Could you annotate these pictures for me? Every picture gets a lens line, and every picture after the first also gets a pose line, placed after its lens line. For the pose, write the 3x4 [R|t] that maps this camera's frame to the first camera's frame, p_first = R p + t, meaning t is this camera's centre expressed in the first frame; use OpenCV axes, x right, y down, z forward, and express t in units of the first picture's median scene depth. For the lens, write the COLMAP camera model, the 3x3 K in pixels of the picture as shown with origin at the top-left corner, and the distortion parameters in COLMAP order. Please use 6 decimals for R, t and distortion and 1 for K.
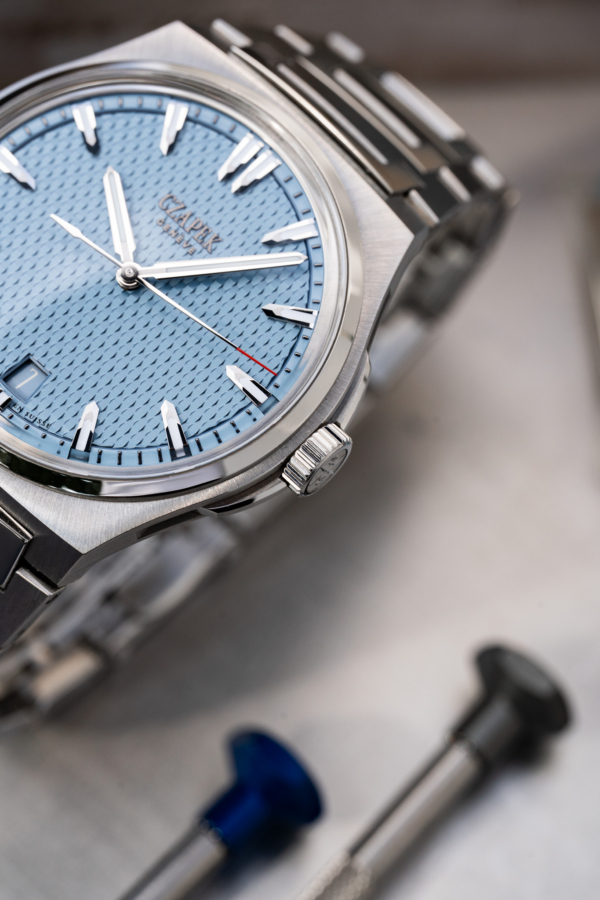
lens RADIAL K [[4861.3, 0, 300.0], [0, 4861.3, 450.0], [0, 0, 1]] dist [1.629116, 8.638473]
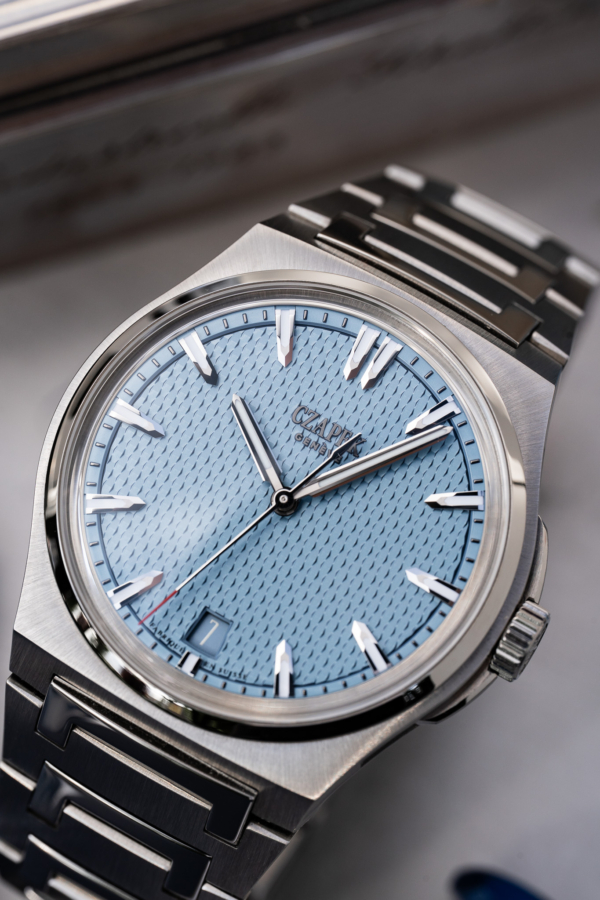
lens RADIAL K [[4861.3, 0, 300.0], [0, 4861.3, 450.0], [0, 0, 1]] dist [1.629116, 8.638473]
pose [[0.967858, -0.245922, 0.052660, -0.080312], [0.238887, 0.964421, 0.113252, -0.154455], [-0.078638, -0.097032, 0.992170, 0.041075]]
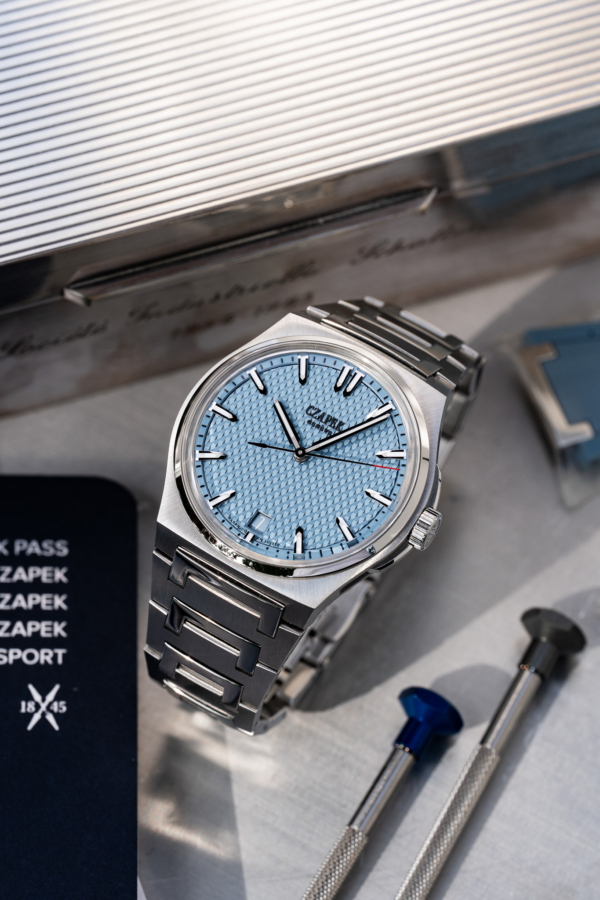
lens RADIAL K [[4498.4, 0, 300.0], [0, 4498.4, 450.0], [0, 0, 1]] dist [1.819542, 3.387574]
pose [[0.971695, -0.232125, 0.043894, -0.108525], [0.232780, 0.972474, -0.010383, -0.019961], [-0.040275, 0.020307, 0.998982, -0.678821]]
